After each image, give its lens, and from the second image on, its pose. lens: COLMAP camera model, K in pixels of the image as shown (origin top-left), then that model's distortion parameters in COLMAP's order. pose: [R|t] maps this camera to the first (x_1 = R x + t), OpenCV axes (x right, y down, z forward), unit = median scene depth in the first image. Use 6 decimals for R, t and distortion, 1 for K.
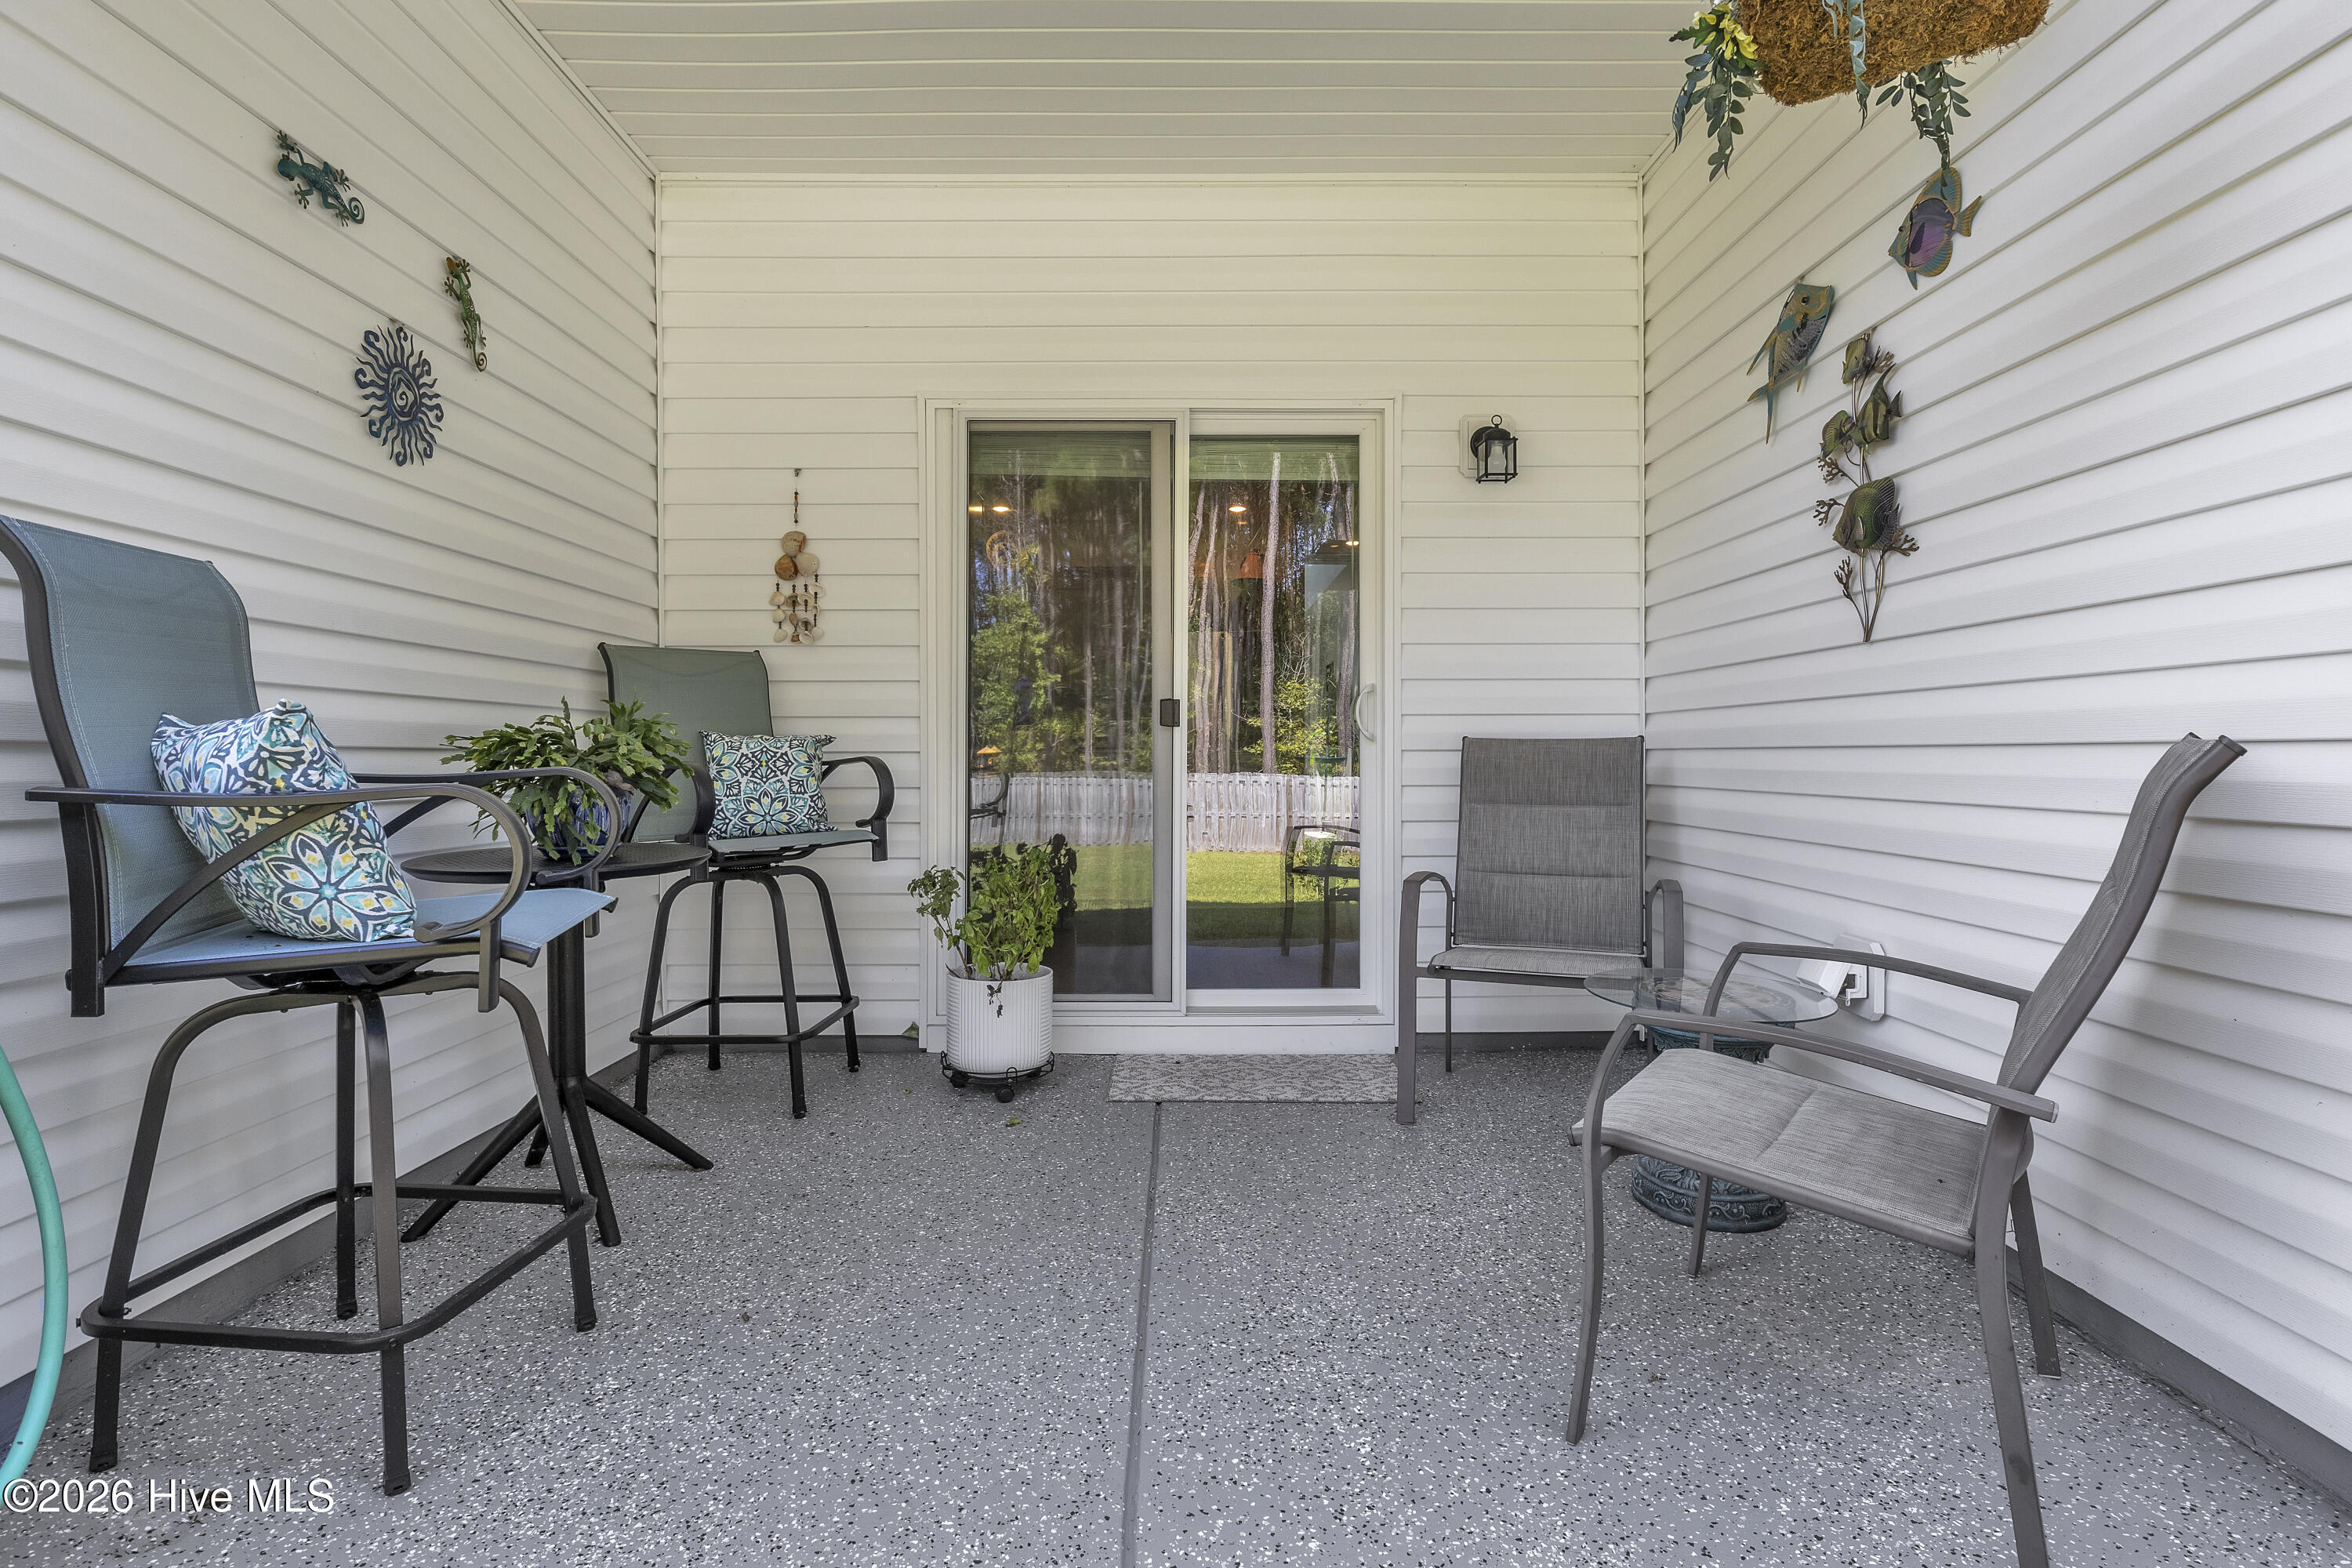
lens RADIAL K [[1198.4, 0, 1188.0], [0, 1198.4, 760.8], [0, 0, 1]] dist [-0.019862, 0.000571]
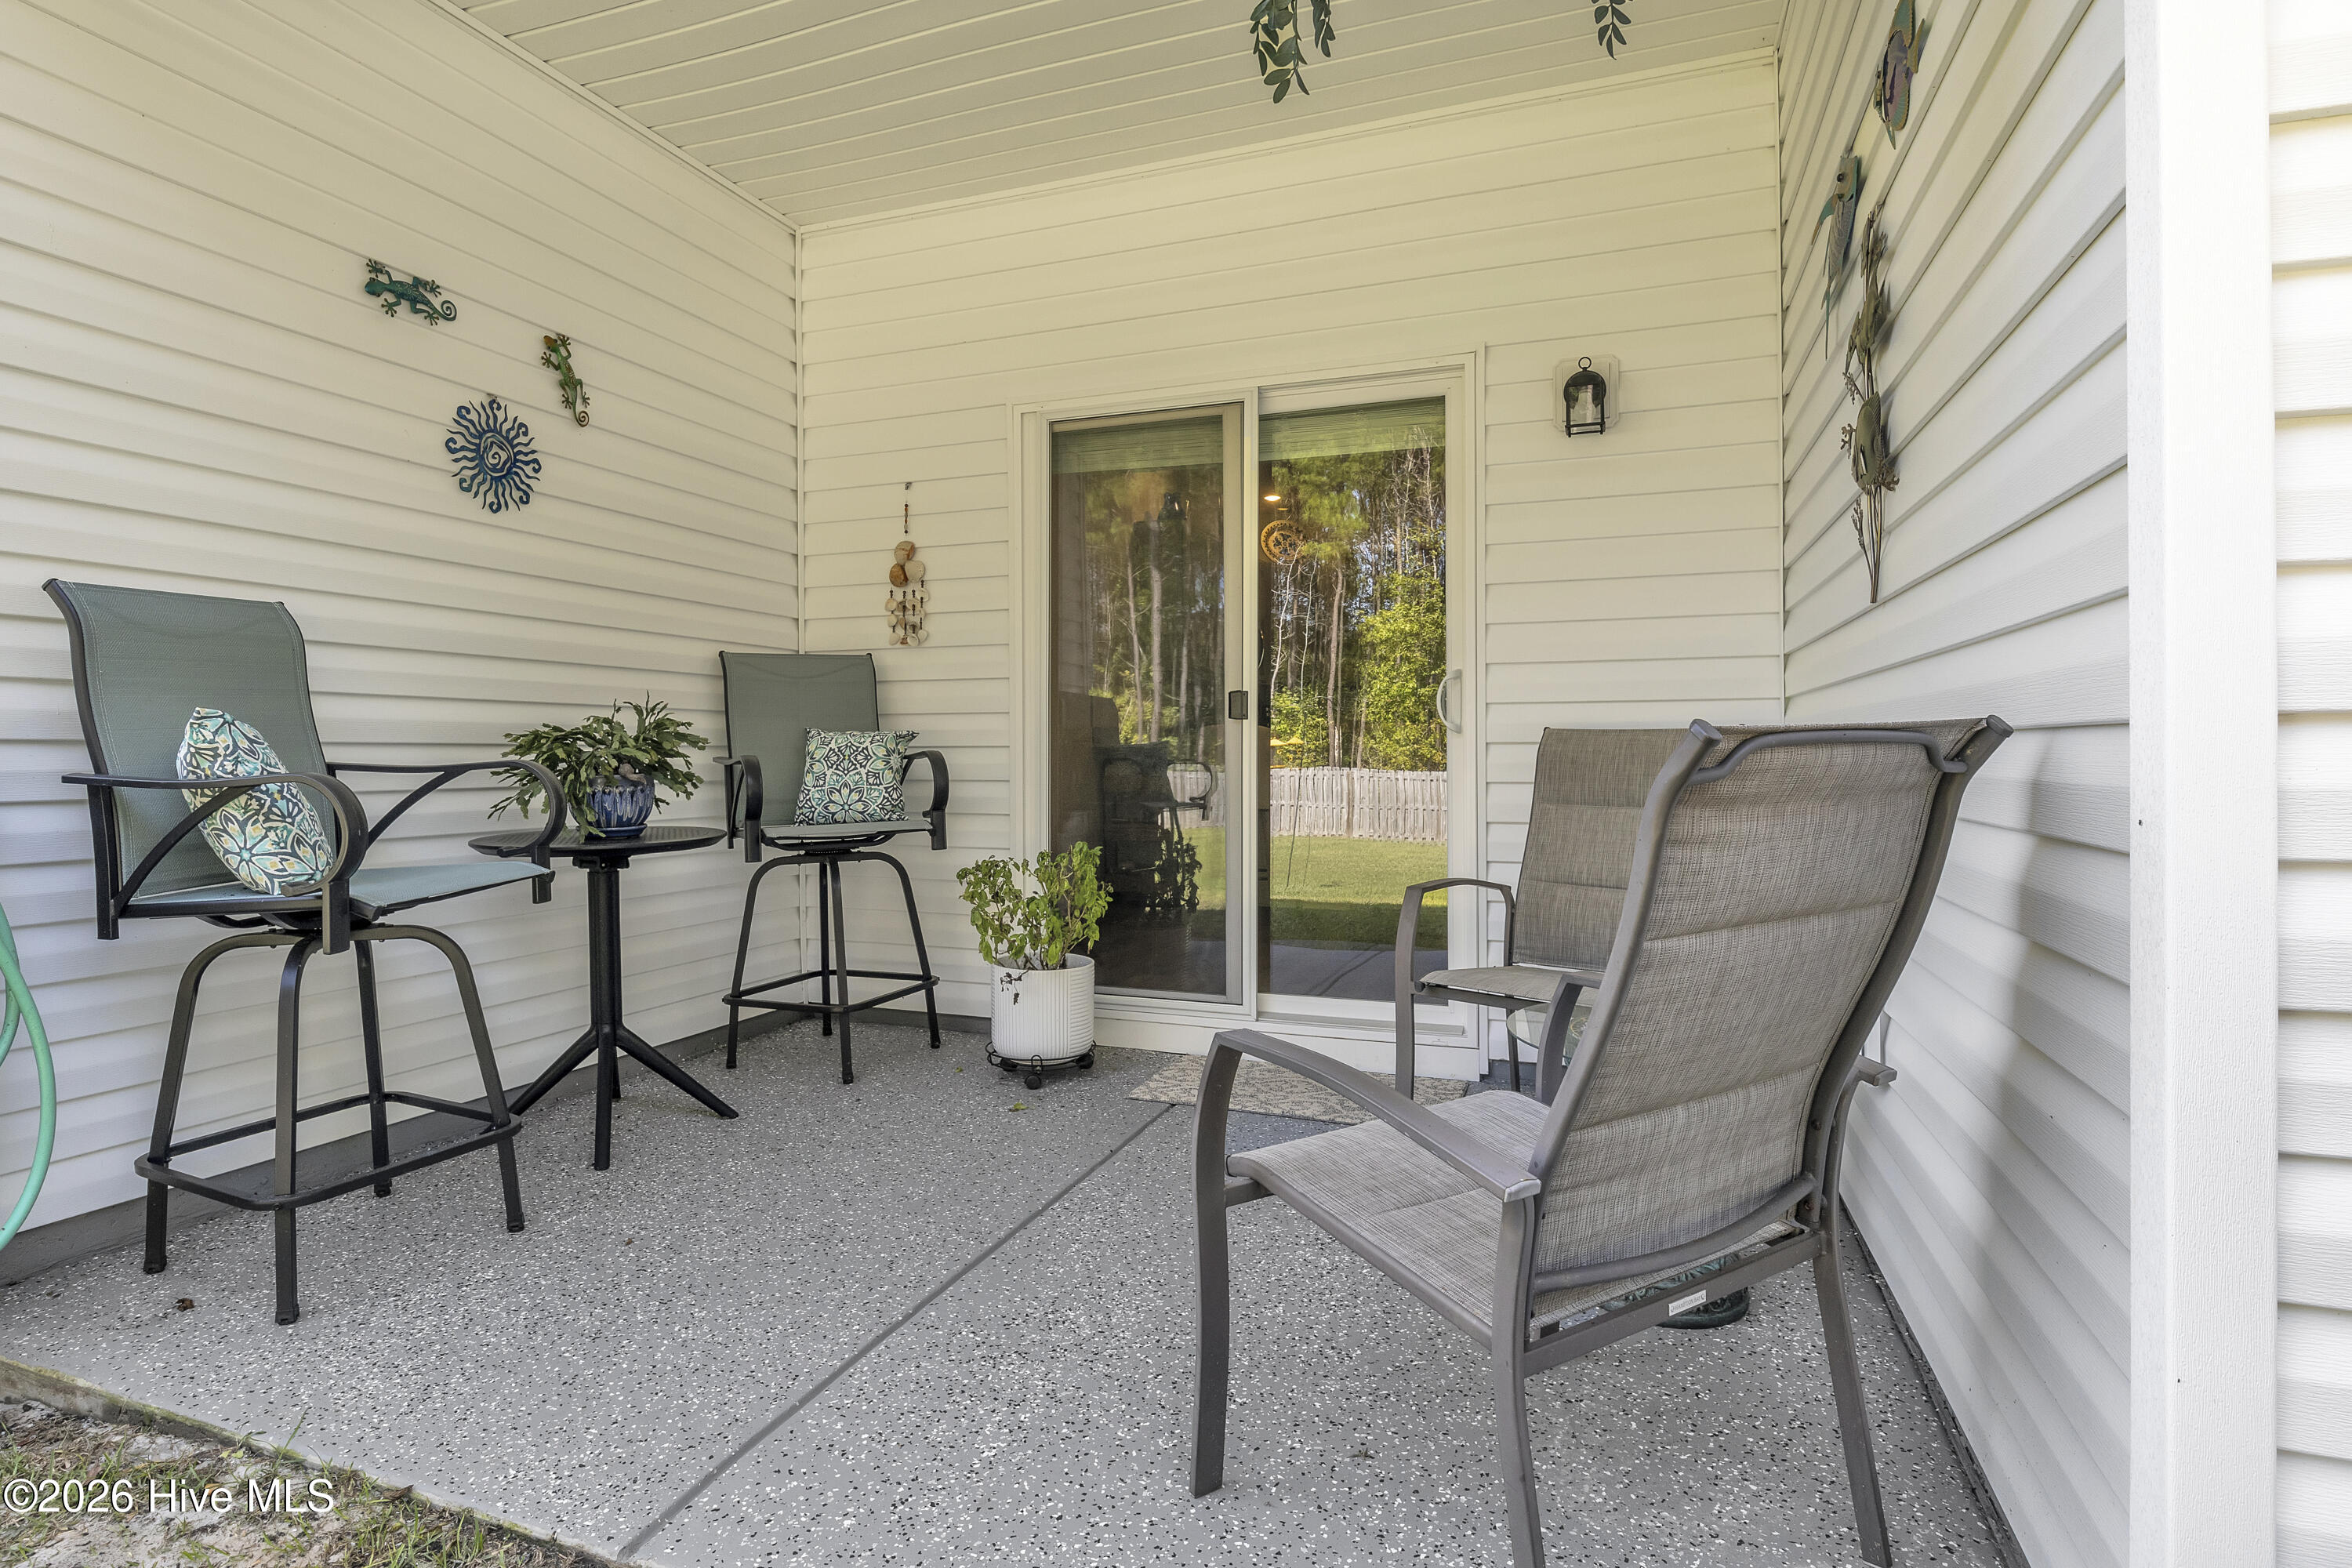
lens RADIAL K [[1248.3, 0, 1176.3], [0, 1248.3, 757.0], [0, 0, 1]] dist [-0.019116, -0.000683]
pose [[0.929752, 0.000933, -0.368185, 0.352148], [-0.000339, 0.999999, 0.001677, -0.000004], [0.368186, -0.001435, 0.929751, 0.054615]]
